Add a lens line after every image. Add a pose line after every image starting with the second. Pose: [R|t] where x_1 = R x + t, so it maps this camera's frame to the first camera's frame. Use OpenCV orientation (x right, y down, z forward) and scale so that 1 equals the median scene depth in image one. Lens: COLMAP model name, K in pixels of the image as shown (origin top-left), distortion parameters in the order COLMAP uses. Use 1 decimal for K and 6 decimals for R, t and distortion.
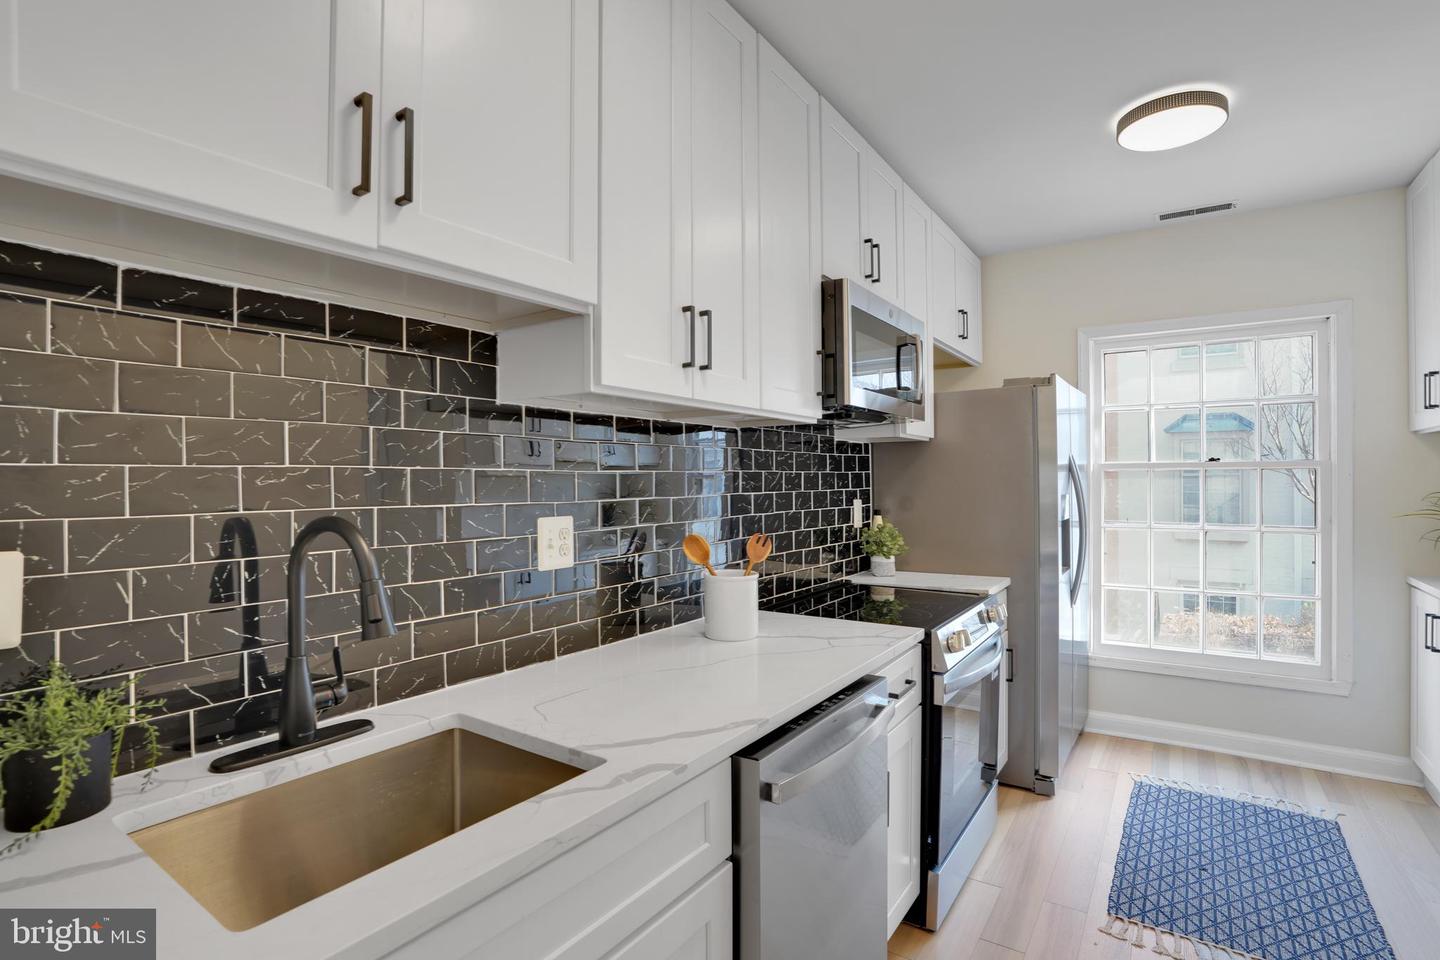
lens RADIAL K [[736.7, 0, 717.9], [0, 736.7, 472.9], [0, 0, 1]] dist [-0.052564, -0.000328]
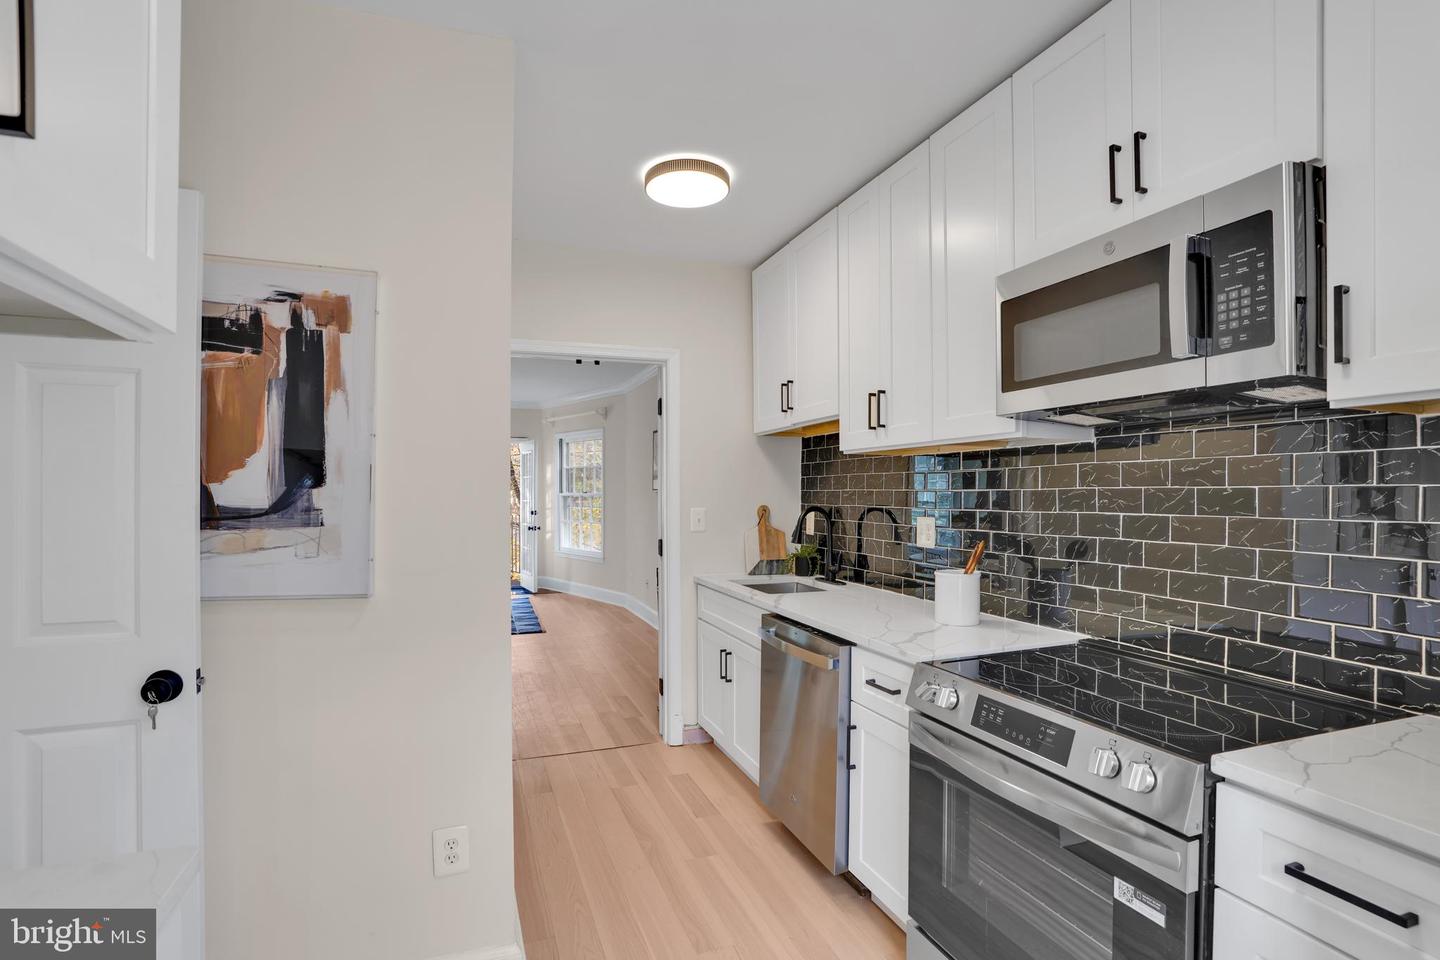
lens RADIAL K [[736.7, 0, 717.9], [0, 736.7, 472.9], [0, 0, 1]] dist [-0.052564, -0.000328]
pose [[-0.606605, -0.024776, -0.794617, 0.979964], [0.000011, 0.999514, -0.031173, 0.006678], [0.795003, -0.018919, -0.606310, 1.127446]]
